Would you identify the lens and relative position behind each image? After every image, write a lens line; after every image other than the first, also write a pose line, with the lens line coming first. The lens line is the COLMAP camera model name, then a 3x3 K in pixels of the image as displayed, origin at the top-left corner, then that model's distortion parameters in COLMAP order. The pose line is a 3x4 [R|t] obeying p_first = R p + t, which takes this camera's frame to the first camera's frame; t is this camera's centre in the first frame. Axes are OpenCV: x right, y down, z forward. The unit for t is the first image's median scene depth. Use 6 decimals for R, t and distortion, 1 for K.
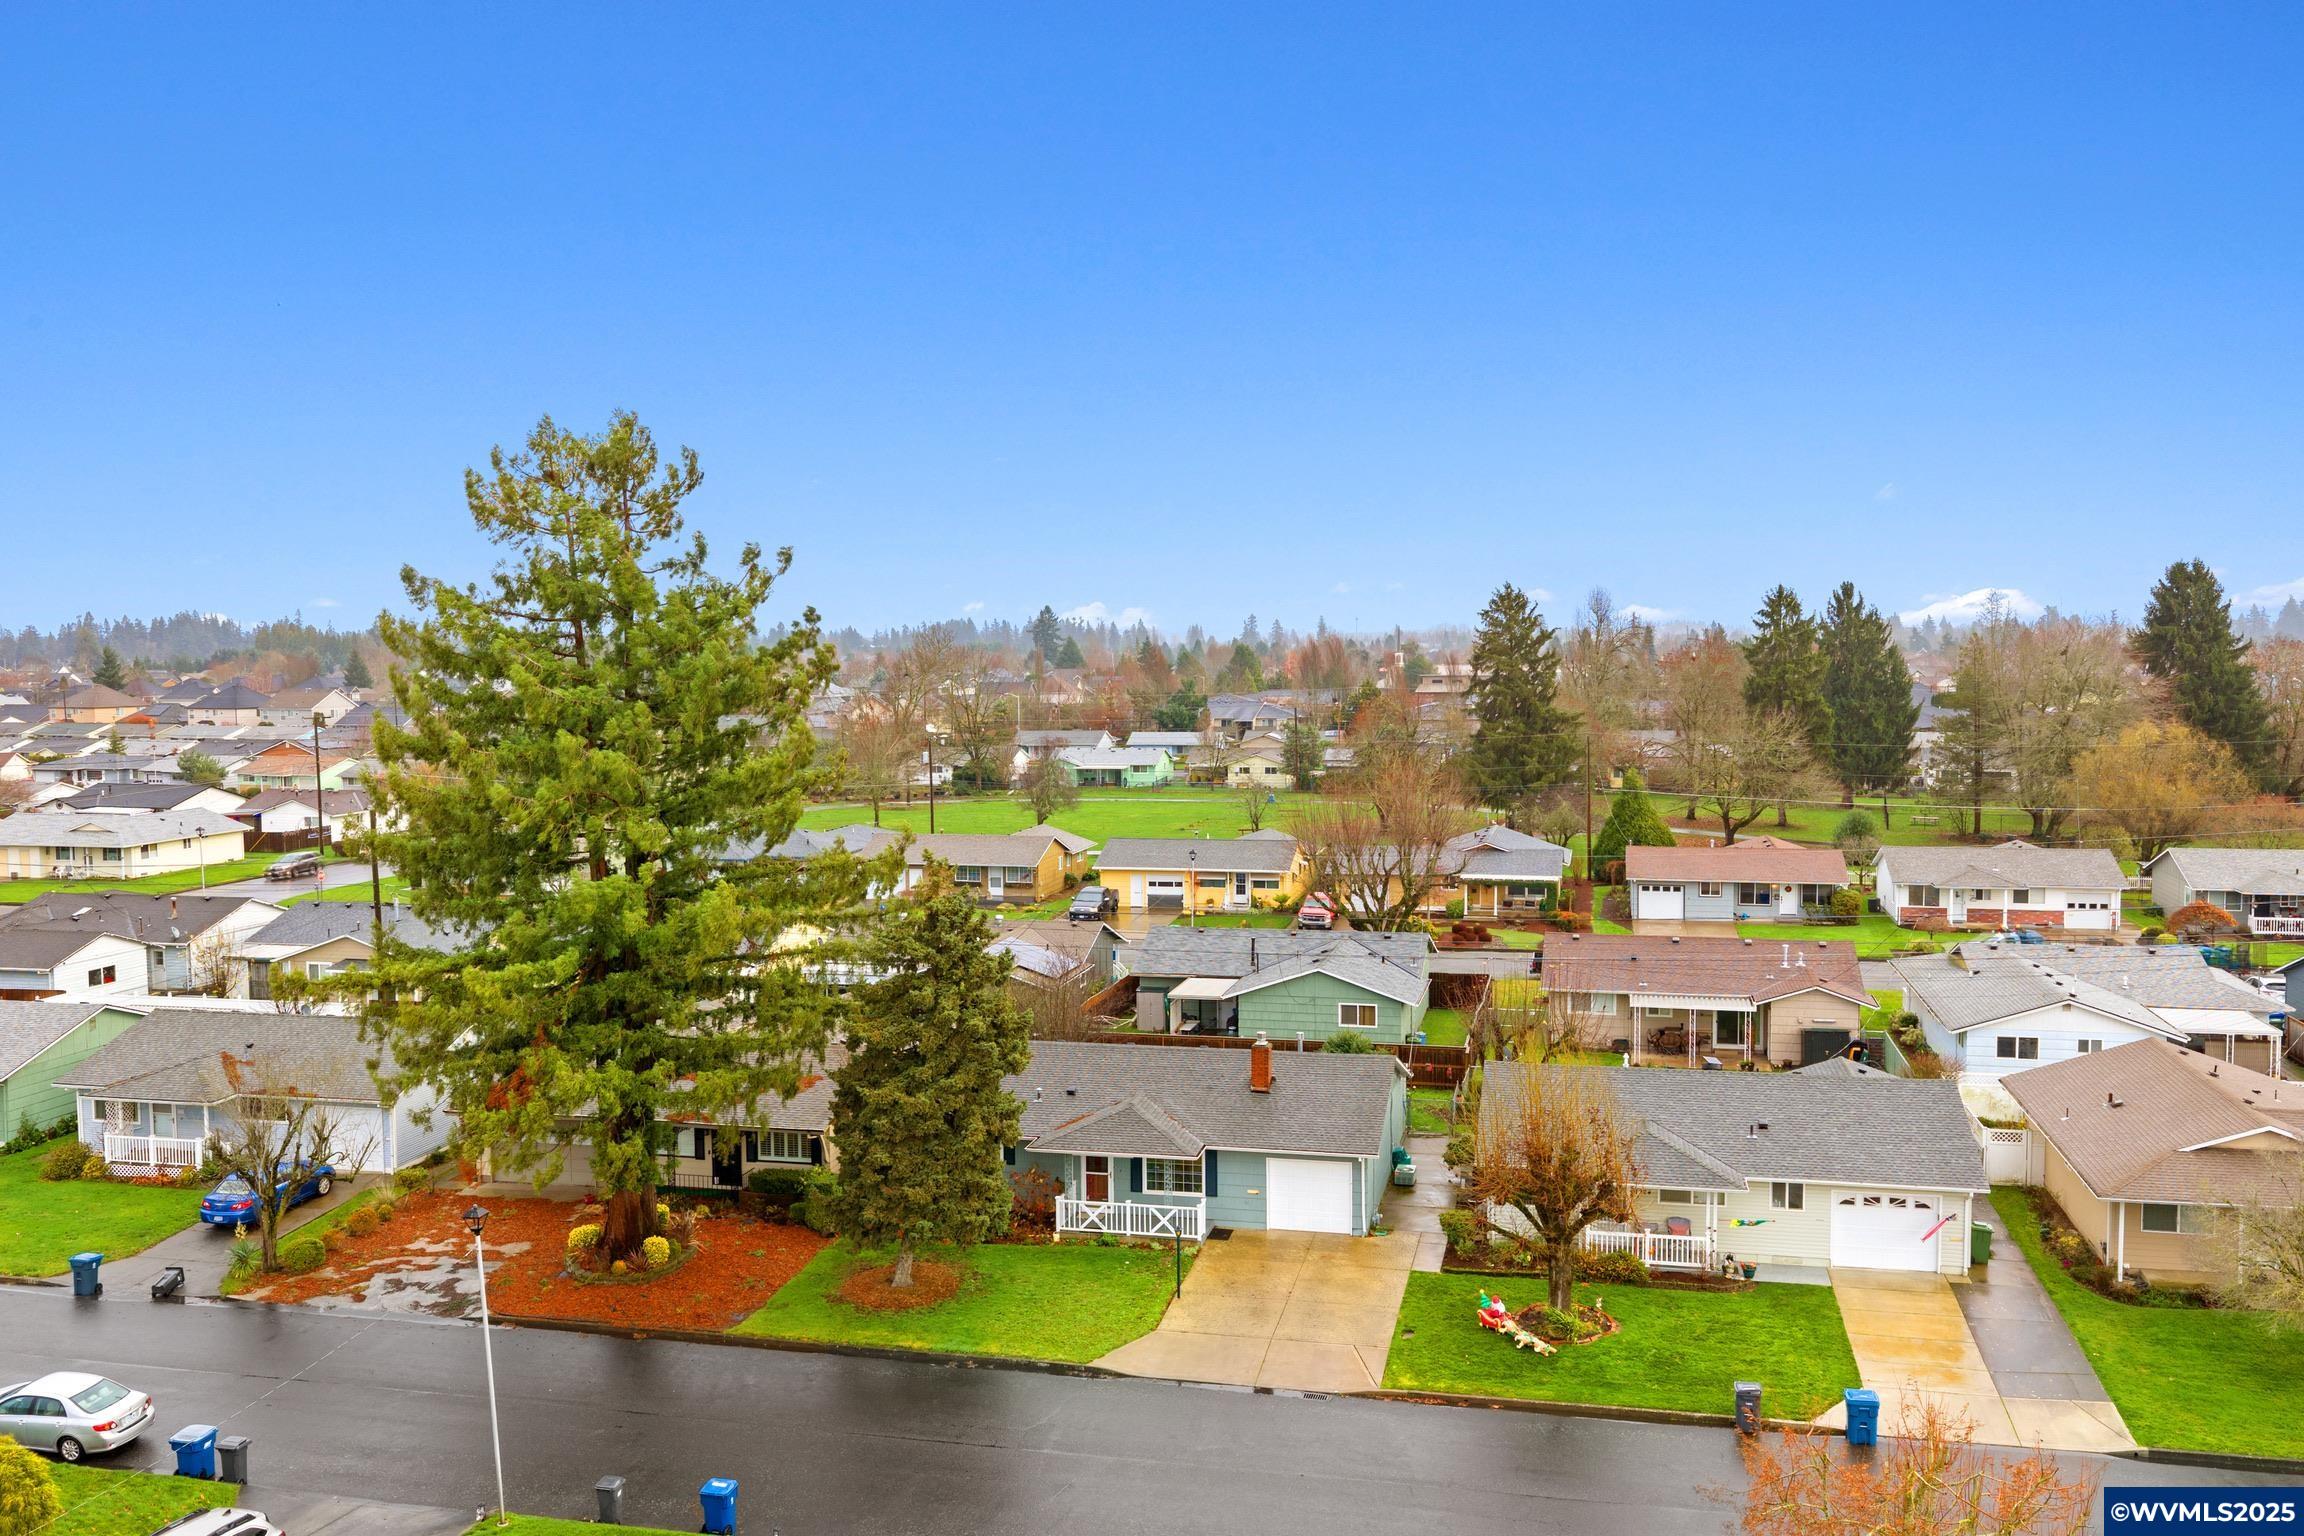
lens RADIAL K [[1911.2, 0, 1156.9], [0, 1911.2, 773.7], [0, 0, 1]] dist [0.011980, -0.012165]
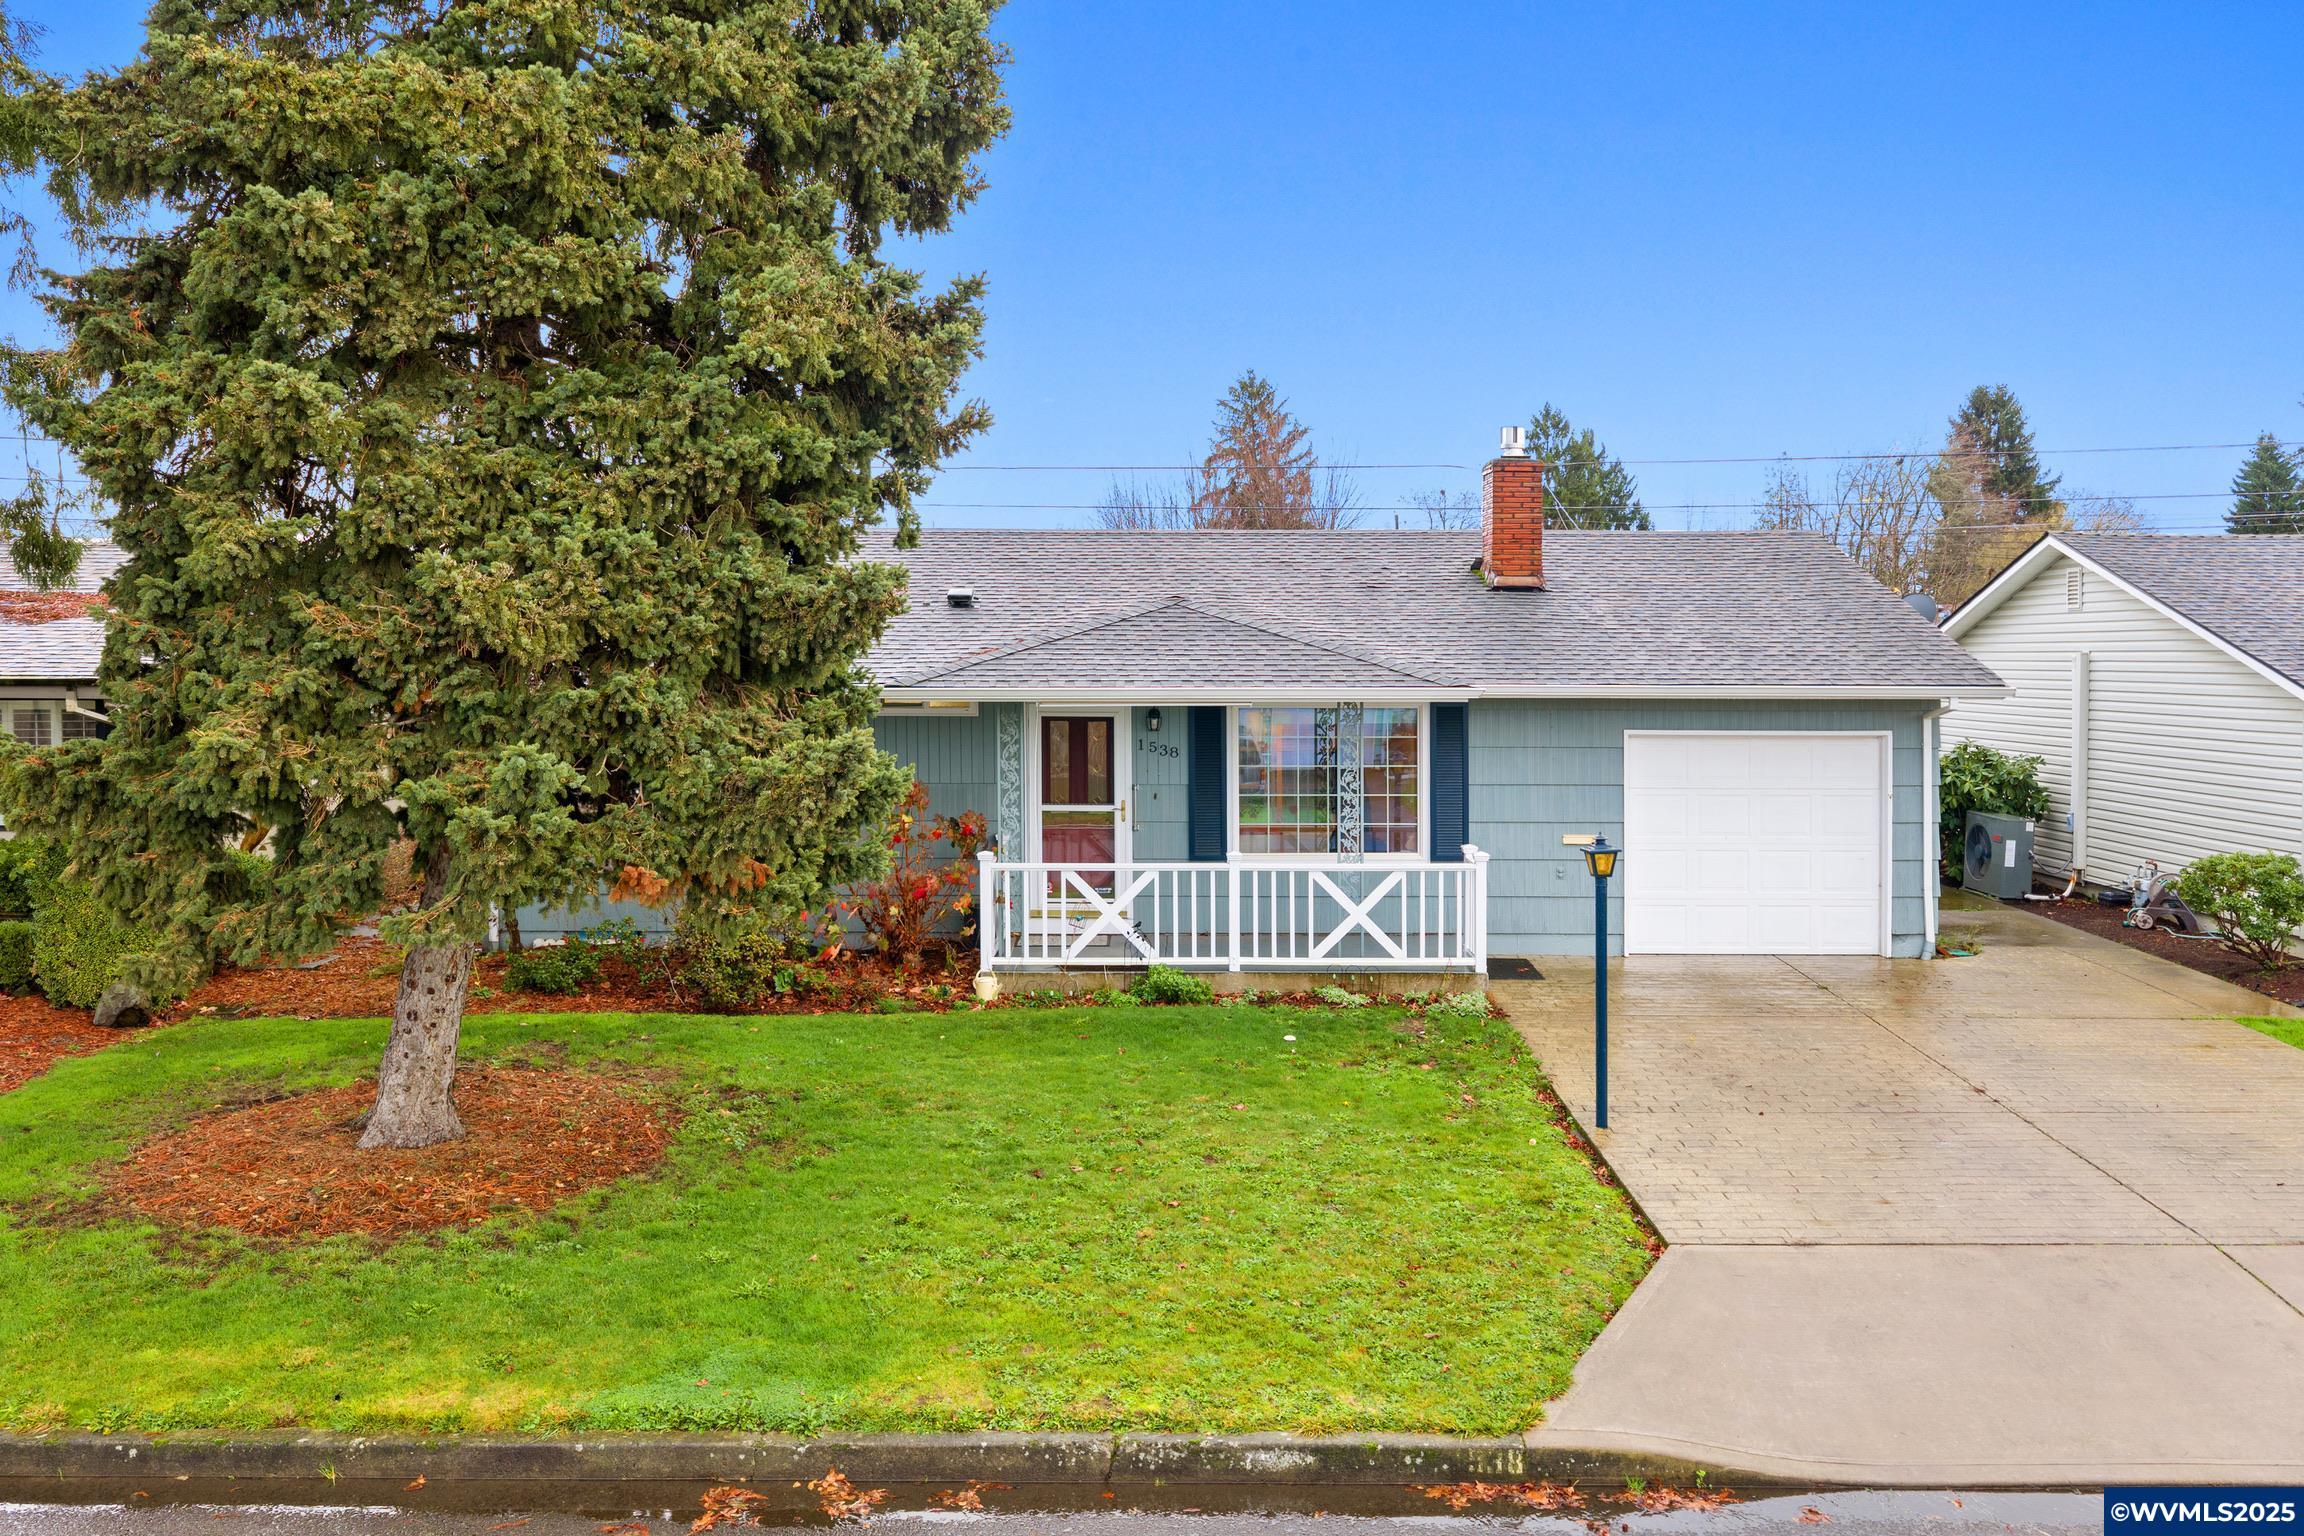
lens RADIAL K [[1925.7, 0, 1160.1], [0, 1925.7, 659.5], [0, 0, 1]] dist [0.002673, -0.011235]
pose [[0.973893, 0.008579, 0.226844, -0.093456], [0.006832, 0.997725, -0.067065, 0.213333], [-0.226903, 0.066864, 0.971619, 0.712219]]
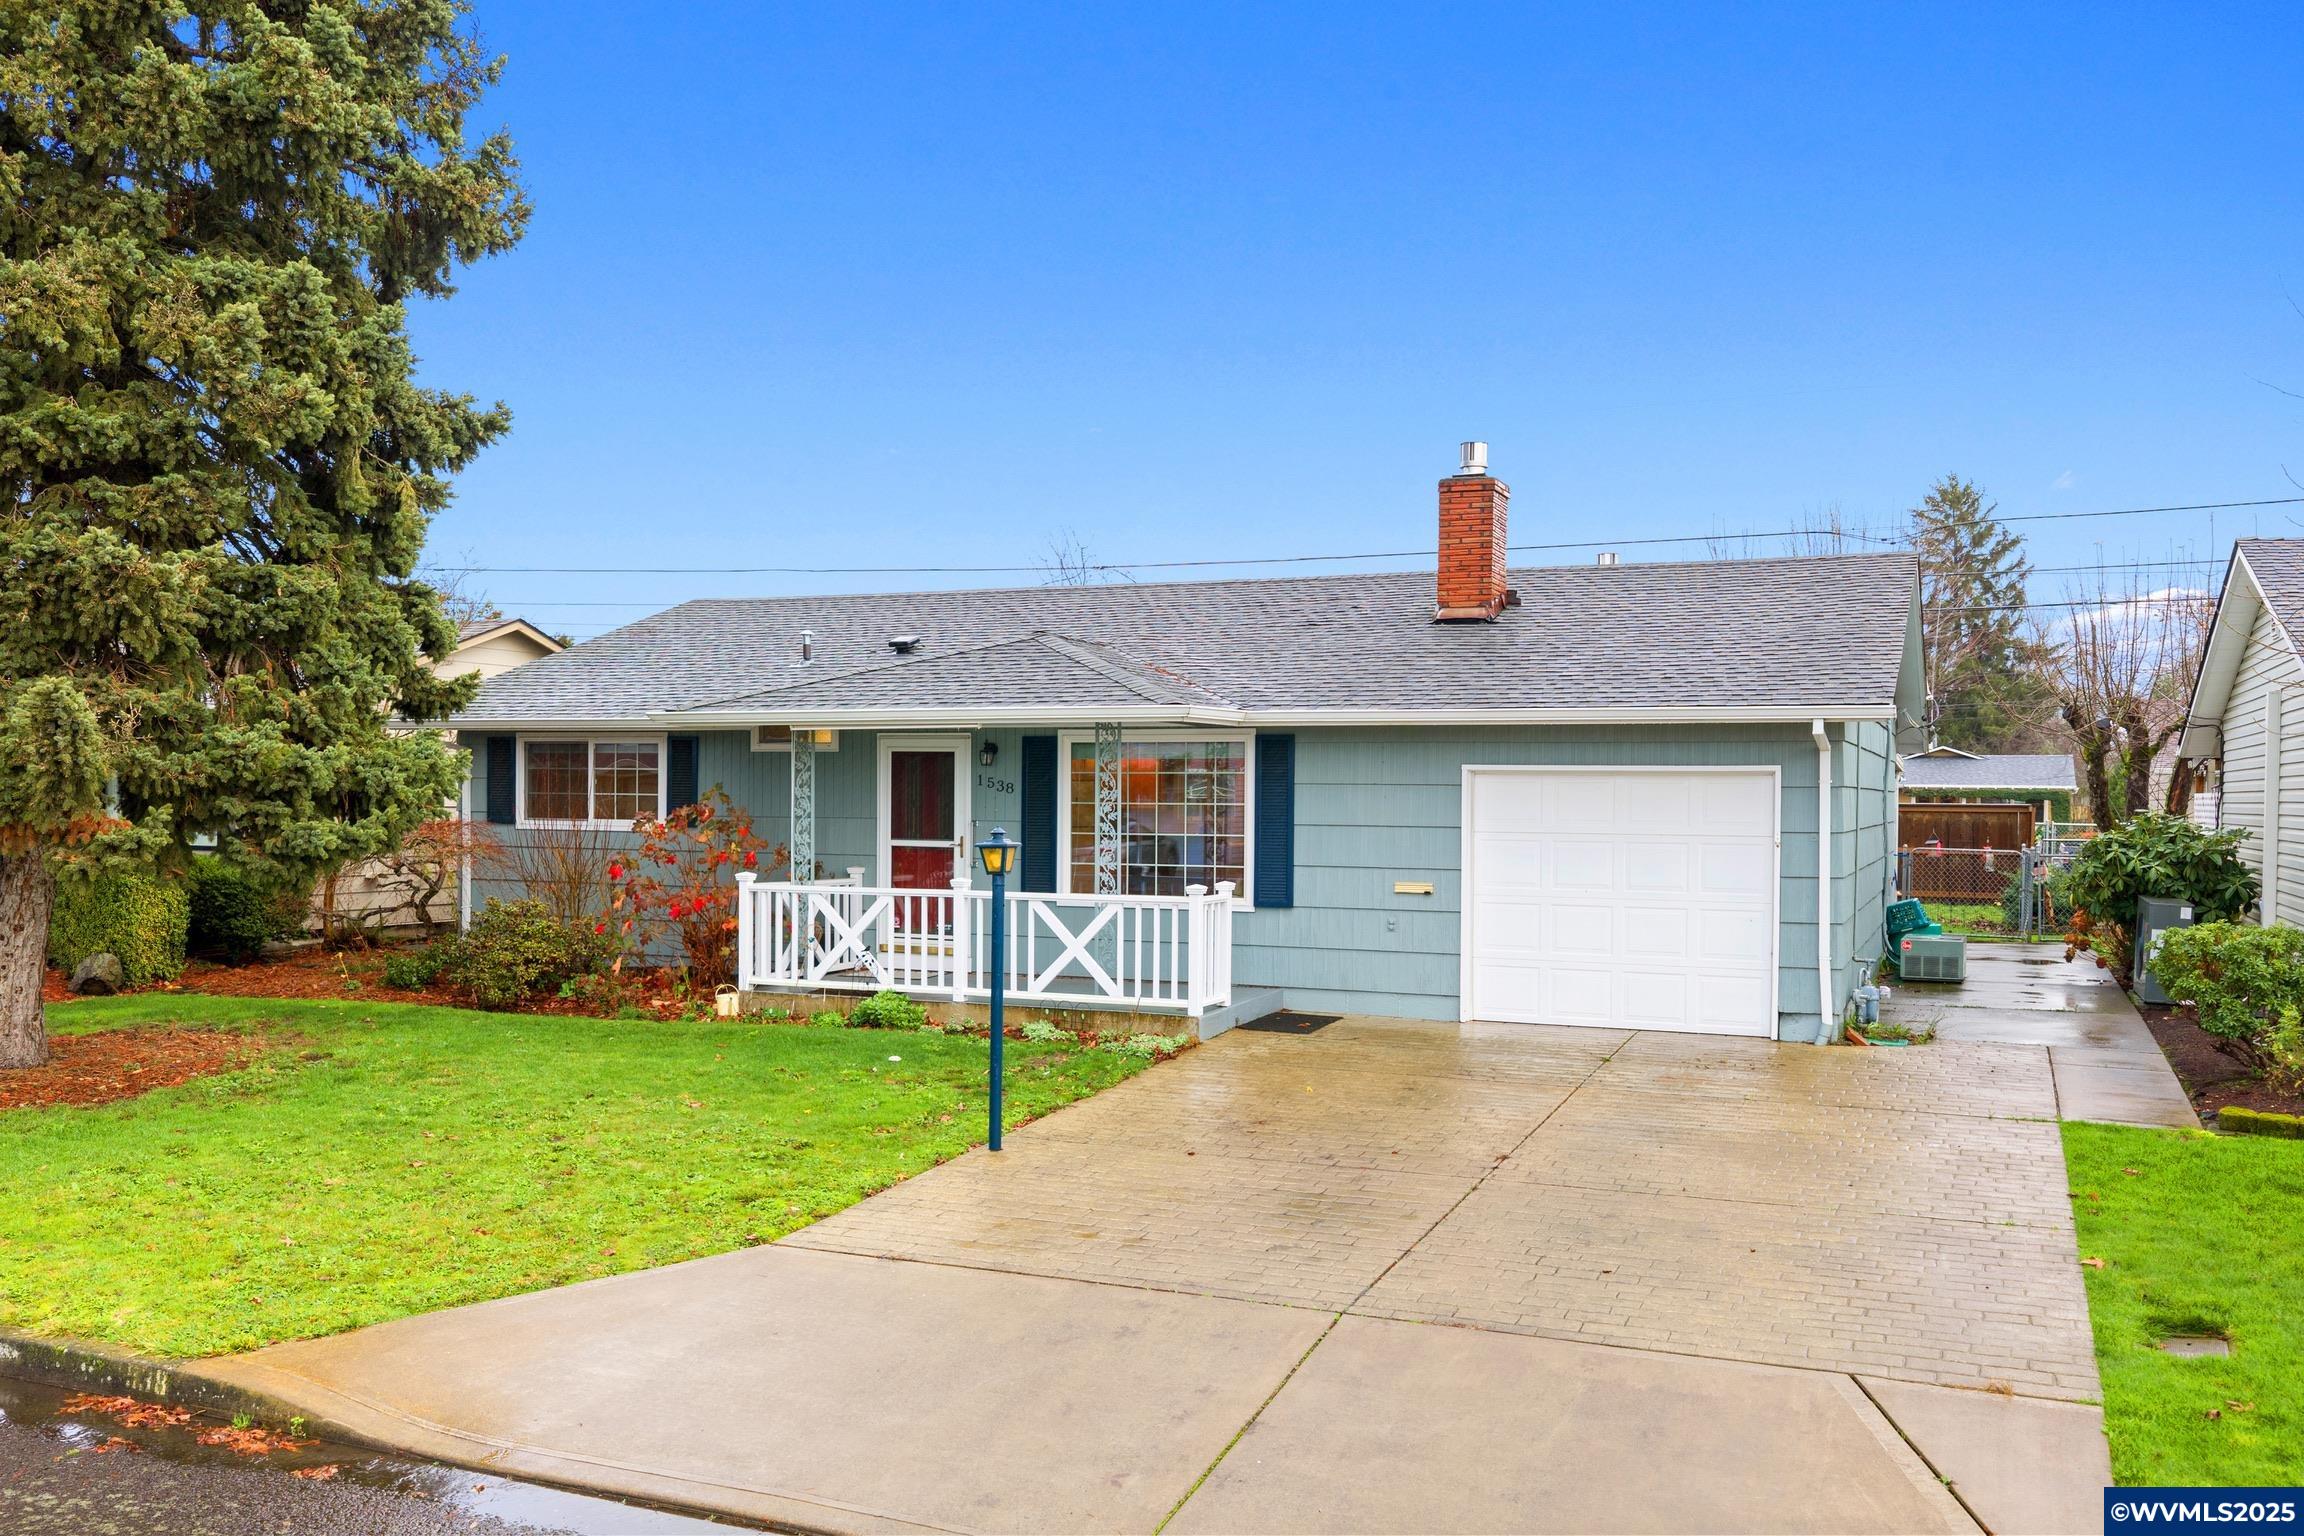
lens RADIAL K [[1911.2, 0, 1156.9], [0, 1911.2, 773.7], [0, 0, 1]] dist [0.011980, -0.012165]
pose [[0.982985, 0.013245, -0.183209, 0.065606], [-0.028289, 0.996414, -0.079748, 0.229401], [0.181496, 0.083574, 0.979834, 0.724372]]
